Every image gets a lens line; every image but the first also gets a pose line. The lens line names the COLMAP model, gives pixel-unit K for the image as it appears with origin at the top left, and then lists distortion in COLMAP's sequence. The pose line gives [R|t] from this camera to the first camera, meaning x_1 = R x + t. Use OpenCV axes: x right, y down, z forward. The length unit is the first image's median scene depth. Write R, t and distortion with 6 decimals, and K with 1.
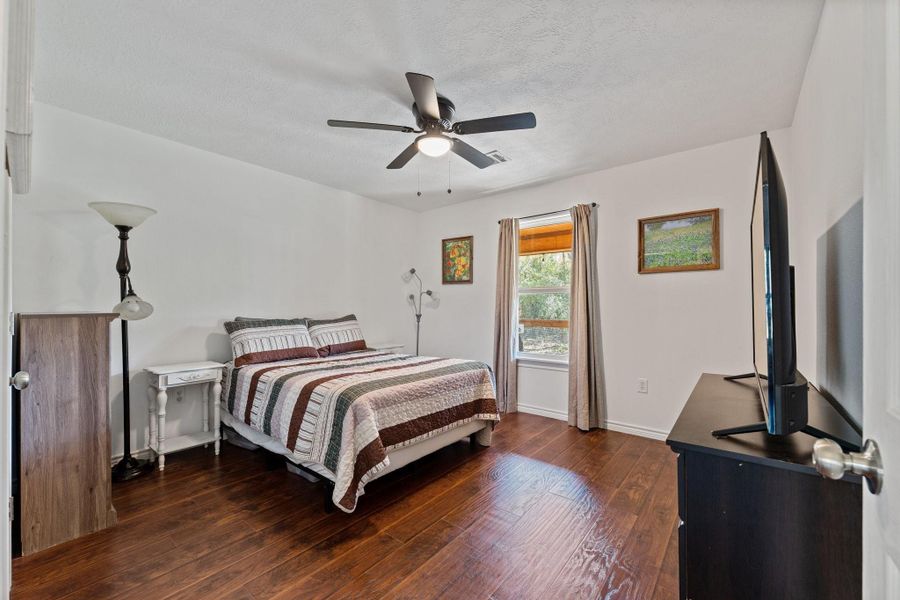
lens RADIAL K [[358.3, 0, 456.0], [0, 358.3, 304.2], [0, 0, 1]] dist [-0.001777, -0.000041]
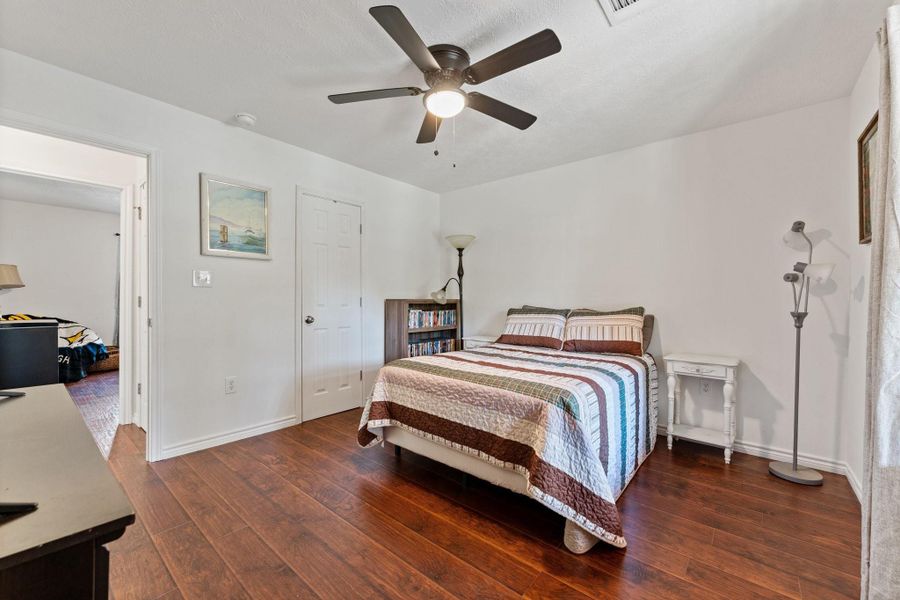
lens RADIAL K [[358.3, 0, 451.6], [0, 358.3, 299.1], [0, 0, 1]] dist [-0.001777, -0.000041]
pose [[-0.013947, 0.002443, -0.999900, 0.702612], [-0.000614, 0.999997, 0.002452, 0.015281], [0.999903, 0.000648, -0.013945, 0.914423]]
